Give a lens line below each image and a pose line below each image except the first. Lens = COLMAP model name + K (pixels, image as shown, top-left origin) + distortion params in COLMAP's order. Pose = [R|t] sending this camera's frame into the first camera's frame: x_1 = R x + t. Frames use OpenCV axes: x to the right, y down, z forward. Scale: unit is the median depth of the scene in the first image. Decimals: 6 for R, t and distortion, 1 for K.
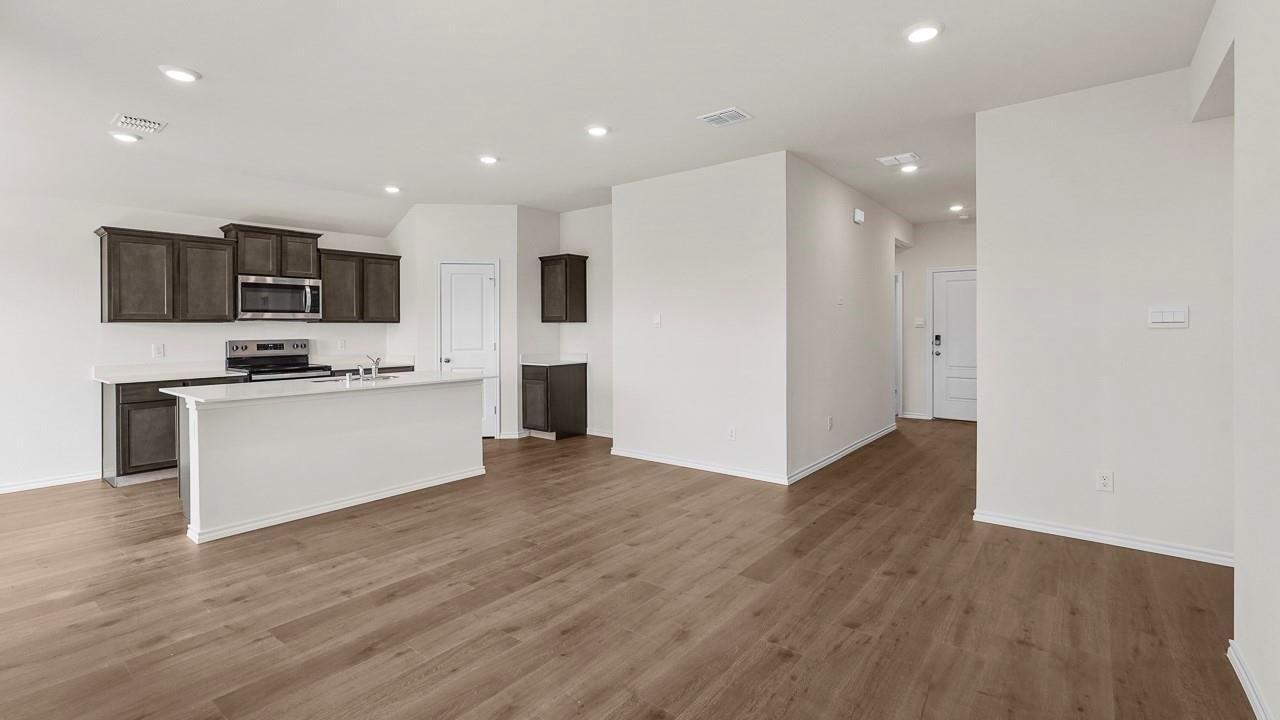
lens RADIAL K [[565.0, 0, 639.1], [0, 565.0, 330.6], [0, 0, 1]] dist [-0.015456, 0.002006]
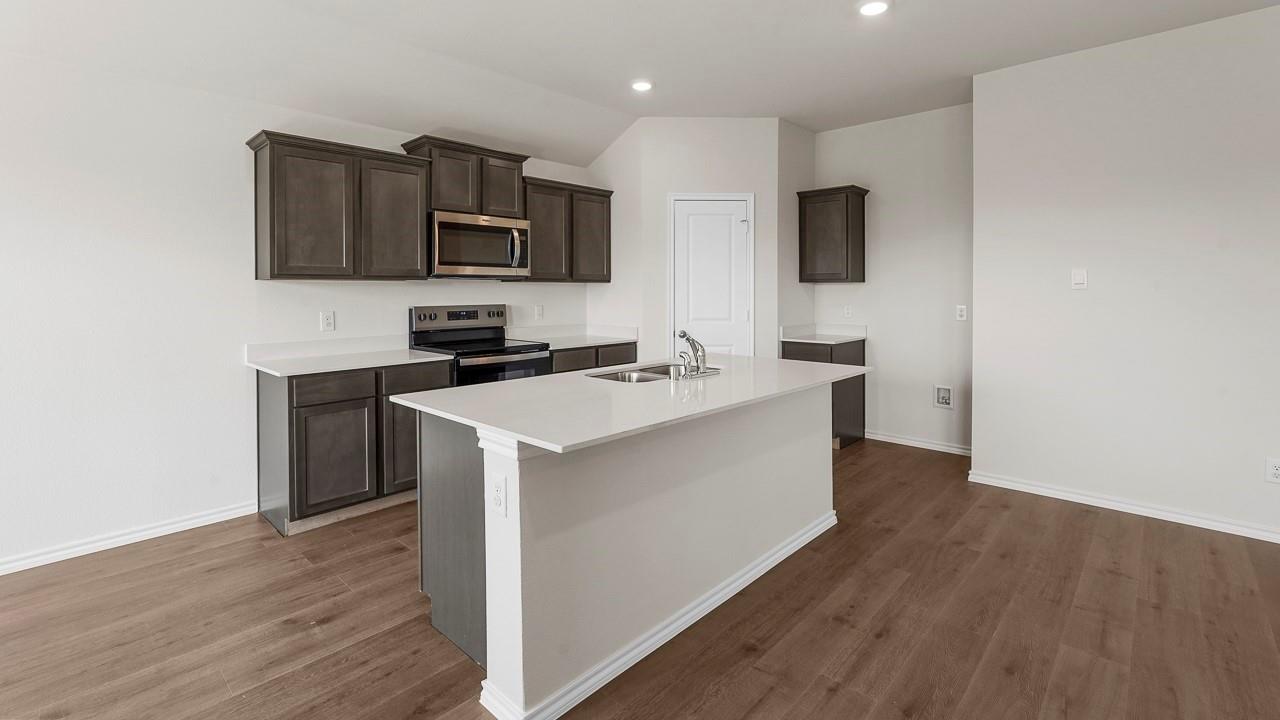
lens RADIAL K [[565.0, 0, 624.7], [0, 565.0, 296.8], [0, 0, 1]] dist [-0.015456, 0.002006]
pose [[0.995863, 0.006838, -0.090609, -0.403597], [-0.006034, 0.999940, 0.009151, -0.002252], [0.090666, -0.008566, 0.995845, 0.322806]]
